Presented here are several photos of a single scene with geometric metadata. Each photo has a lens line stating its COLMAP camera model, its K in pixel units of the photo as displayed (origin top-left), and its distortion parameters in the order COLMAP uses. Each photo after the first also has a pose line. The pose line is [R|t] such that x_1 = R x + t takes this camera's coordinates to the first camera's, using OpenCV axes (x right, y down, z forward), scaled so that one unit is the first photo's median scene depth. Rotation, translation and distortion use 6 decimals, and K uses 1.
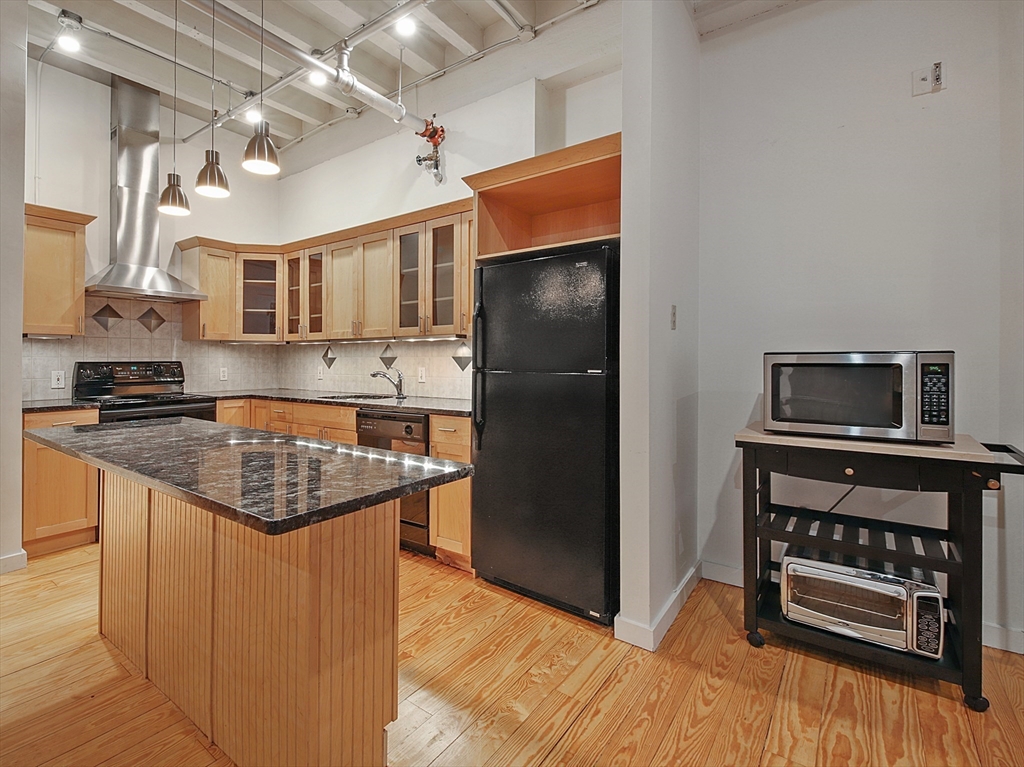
lens RADIAL K [[494.7, 0, 479.3], [0, 494.7, 354.5], [0, 0, 1]] dist [-0.000113, -0.004008]
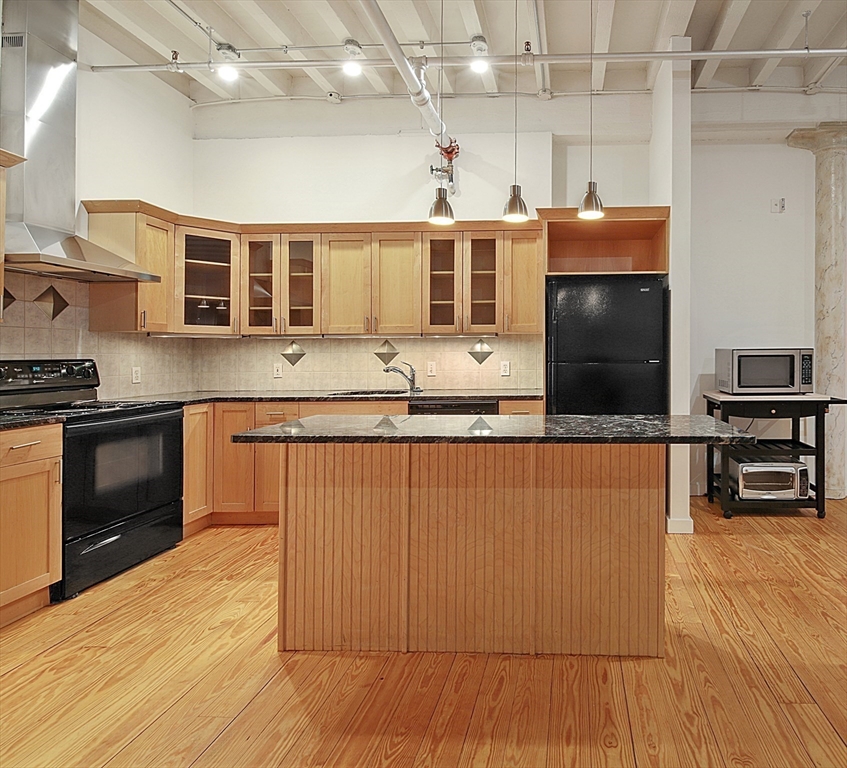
lens RADIAL K [[487.7, 0, 559.7], [0, 487.7, 350.7], [0, 0, 1]] dist [-0.000652, 0.001714]
pose [[0.813680, -0.000140, 0.581313, -0.509551], [-0.000167, 1.000000, 0.000475, 0.000908], [-0.581313, -0.000483, 0.813680, -0.025587]]
